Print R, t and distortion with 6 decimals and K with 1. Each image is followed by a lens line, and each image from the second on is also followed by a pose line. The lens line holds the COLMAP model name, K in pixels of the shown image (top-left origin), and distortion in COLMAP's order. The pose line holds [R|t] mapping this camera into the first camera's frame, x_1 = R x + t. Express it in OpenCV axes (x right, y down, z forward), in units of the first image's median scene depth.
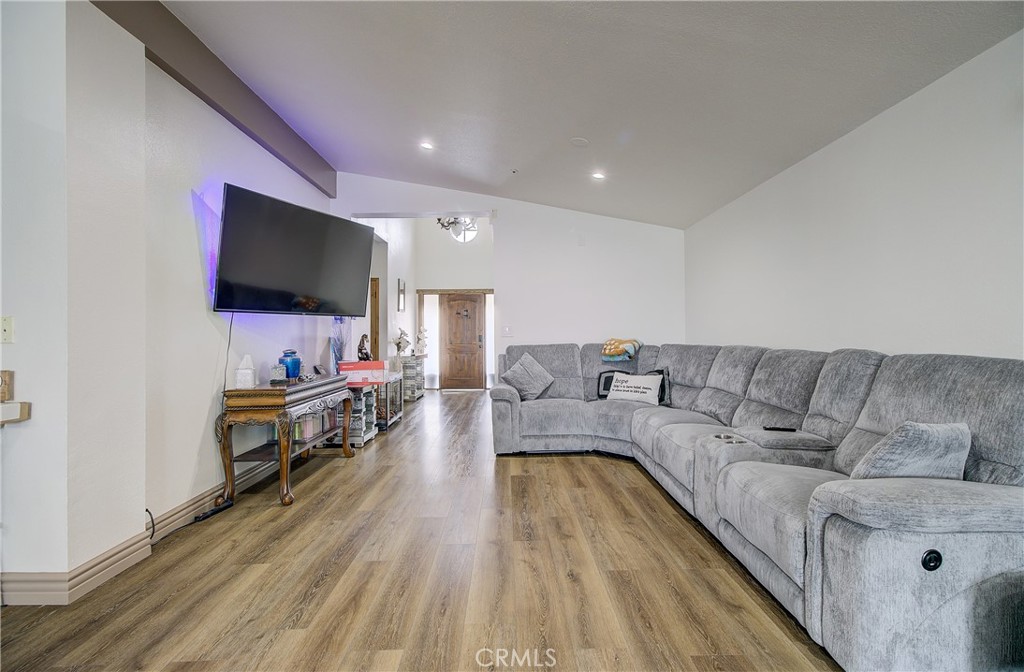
lens RADIAL K [[474.1, 0, 514.5], [0, 474.1, 332.8], [0, 0, 1]] dist [-0.004780, 0.005600]
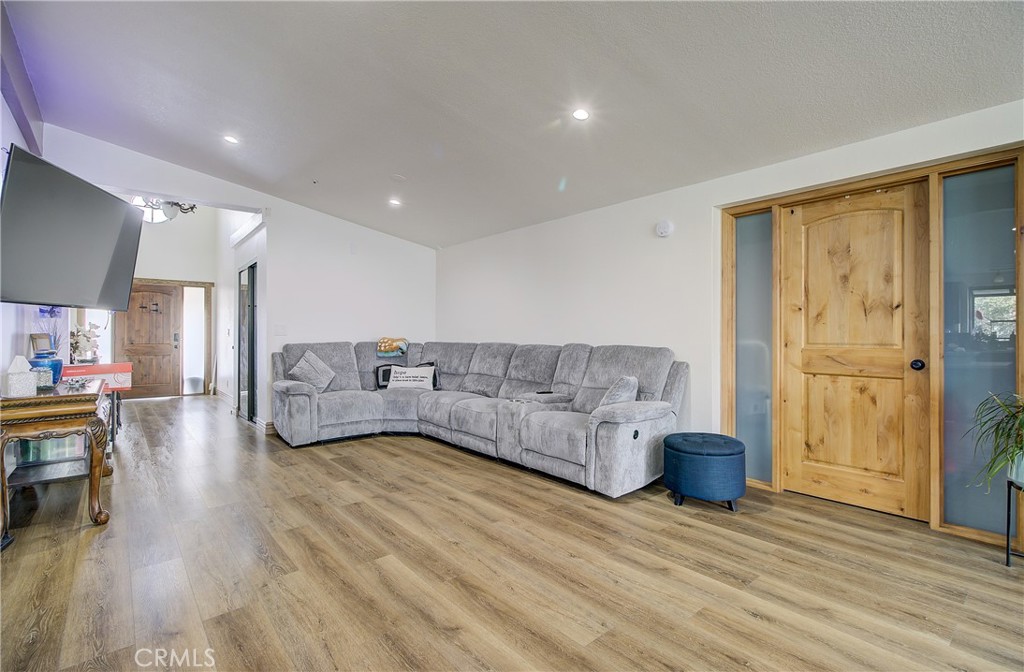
lens RADIAL K [[474.1, 0, 521.4], [0, 474.1, 332.1], [0, 0, 1]] dist [-0.004780, 0.005600]
pose [[0.773806, 0.010664, 0.633333, -0.439657], [-0.010255, 0.999938, -0.004308, 0.001268], [-0.633340, -0.003162, 0.773867, -0.182067]]
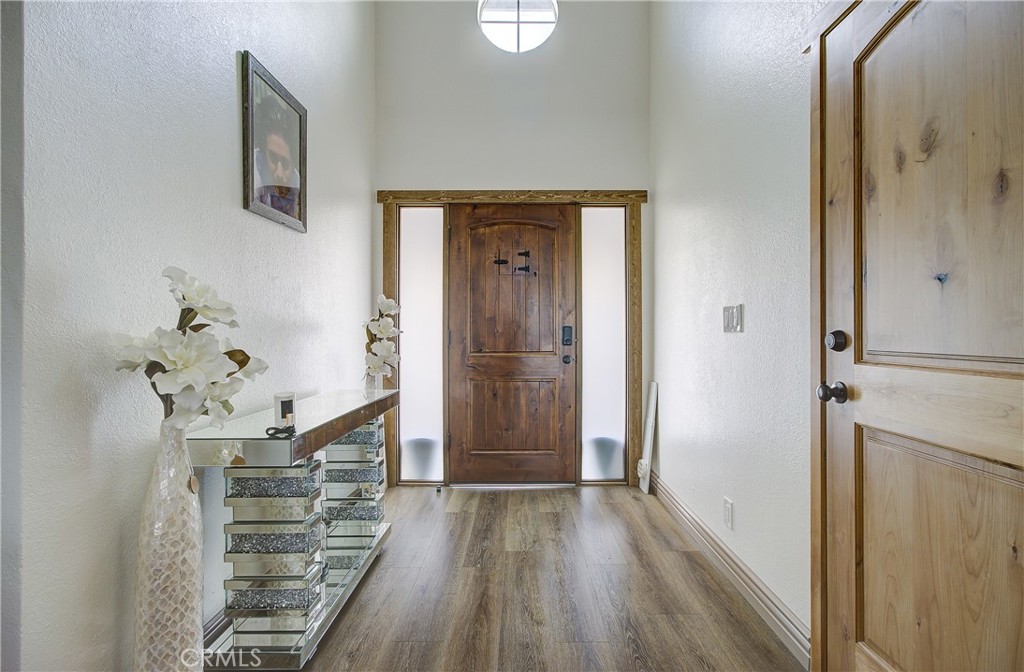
lens RADIAL K [[474.1, 0, 514.6], [0, 474.1, 334.0], [0, 0, 1]] dist [-0.004780, 0.005600]
pose [[0.999991, 0.003632, -0.001981, -0.362214], [-0.003630, 0.999993, 0.001199, 0.035703], [0.001986, -0.001192, 0.999997, 2.217771]]
